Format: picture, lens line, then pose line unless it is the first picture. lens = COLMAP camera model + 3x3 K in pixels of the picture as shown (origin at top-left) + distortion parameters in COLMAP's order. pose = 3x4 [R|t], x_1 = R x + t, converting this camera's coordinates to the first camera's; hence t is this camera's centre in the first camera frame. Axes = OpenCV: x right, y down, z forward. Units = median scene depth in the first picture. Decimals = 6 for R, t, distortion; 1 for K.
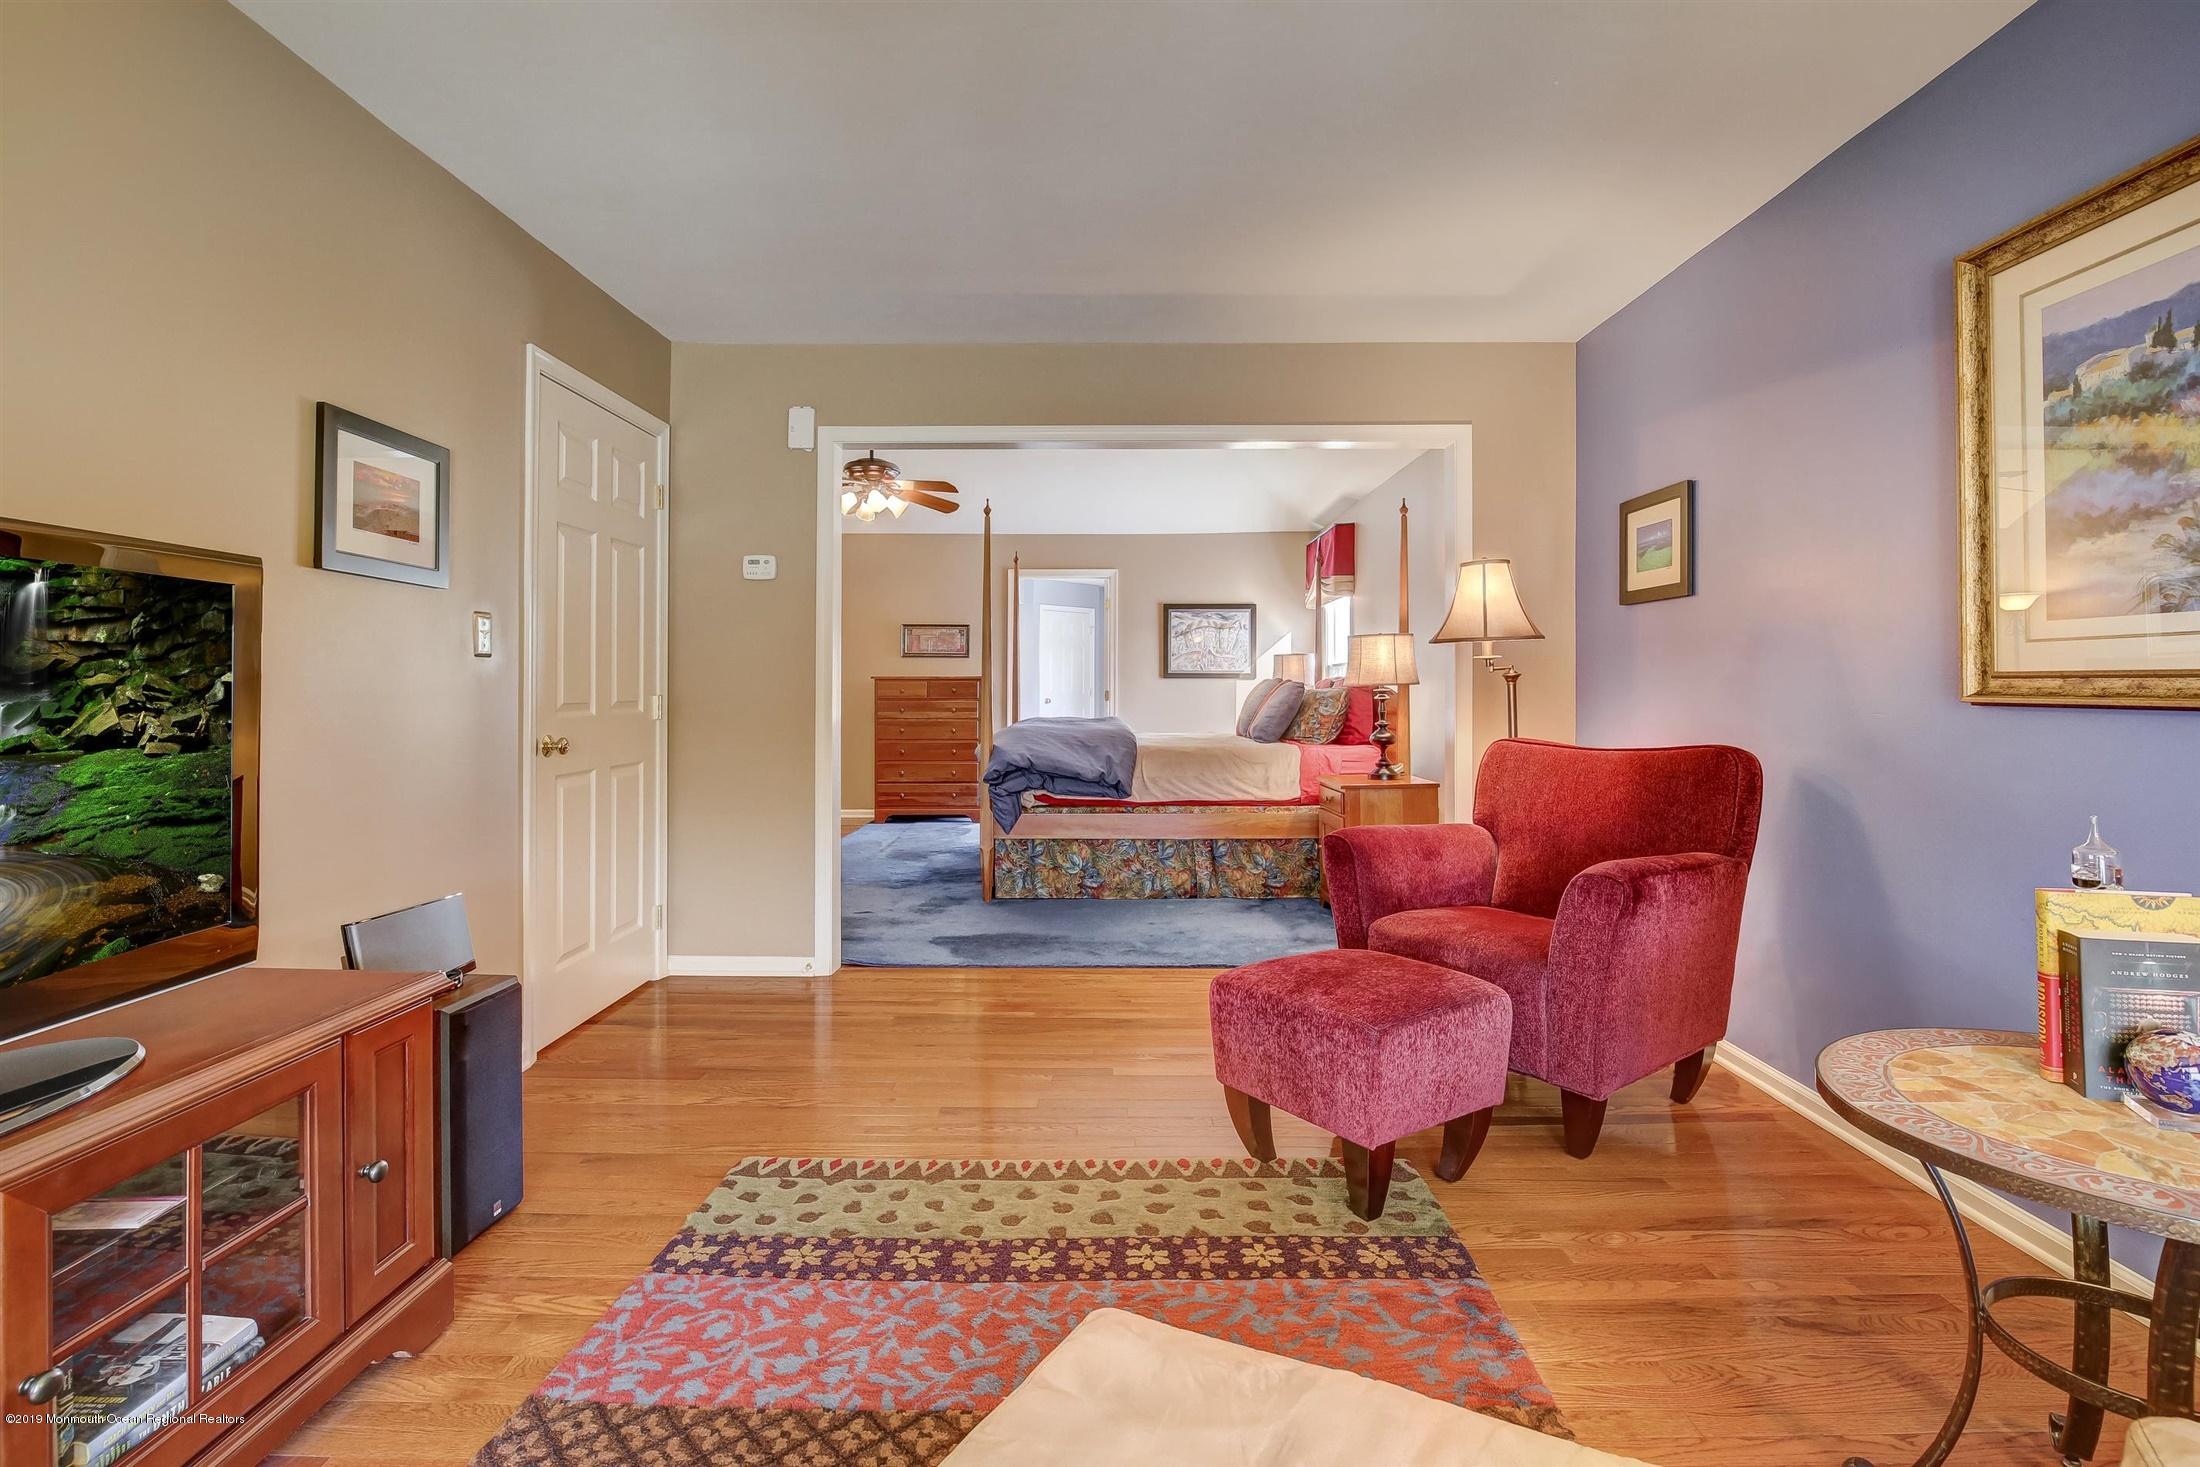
lens RADIAL K [[1001.5, 0, 1085.6], [0, 1001.5, 685.9], [0, 0, 1]] dist [-0.024183, 0.005327]
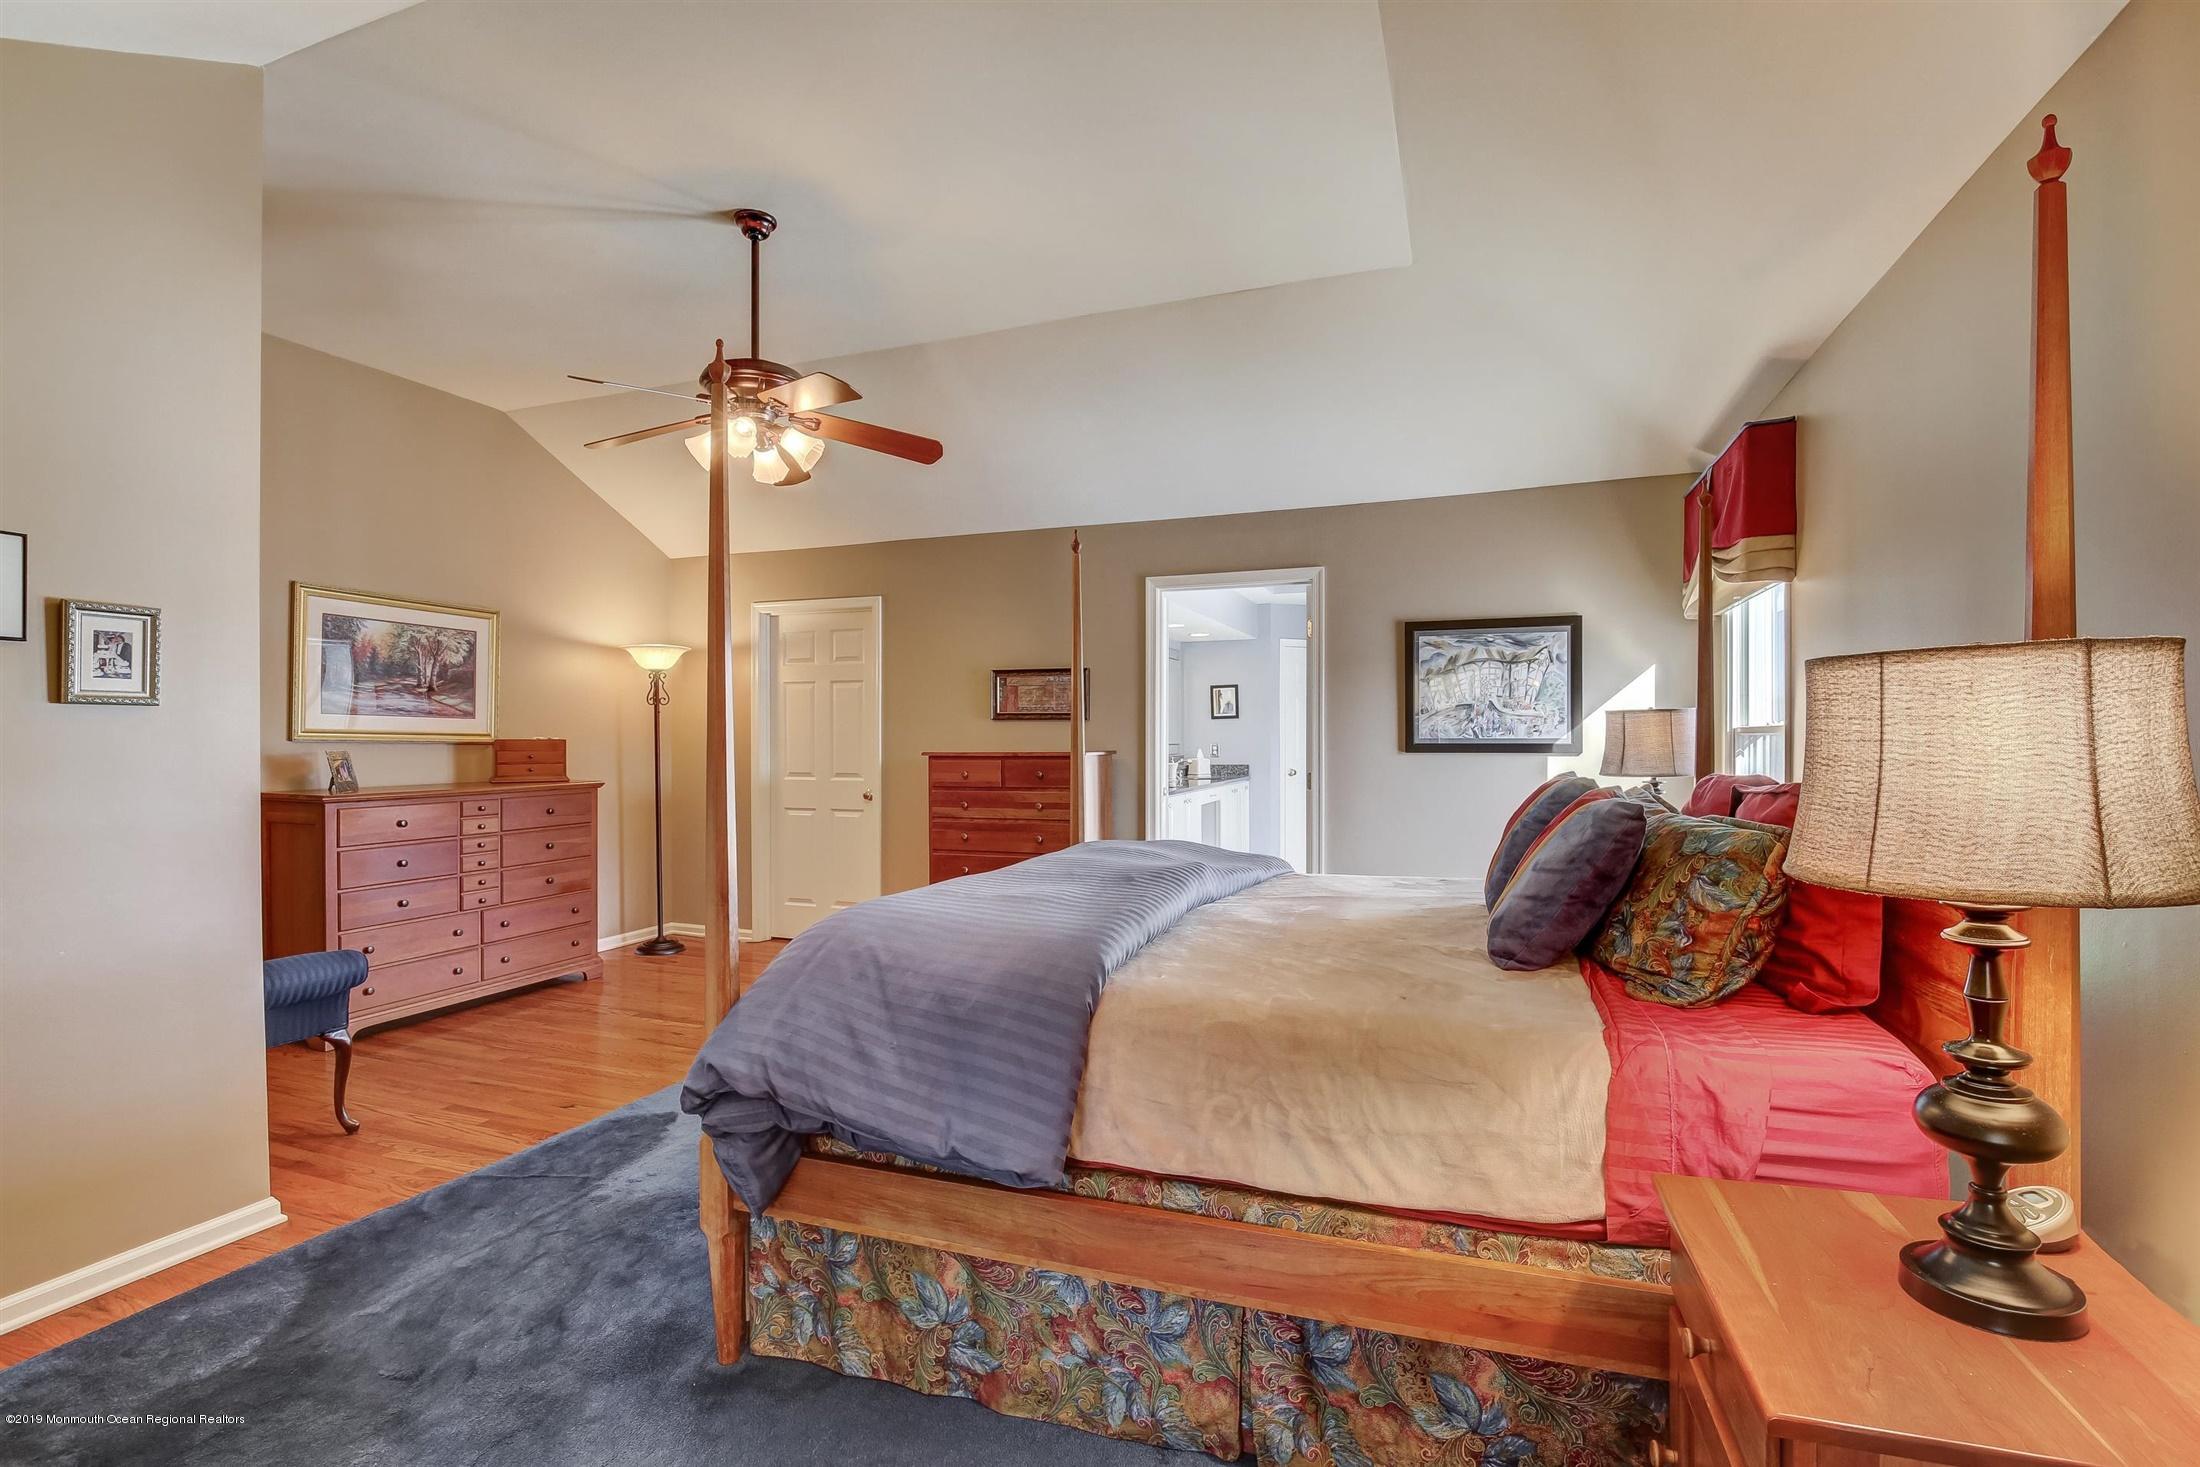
lens RADIAL K [[1001.5, 0, 1097.1], [0, 1001.5, 739.2], [0, 0, 1]] dist [-0.024183, 0.005327]
pose [[0.943057, -0.003524, -0.332612, 0.119331], [0.005611, 0.999970, 0.005315, -0.022704], [0.332584, -0.006878, 0.943049, 0.470548]]
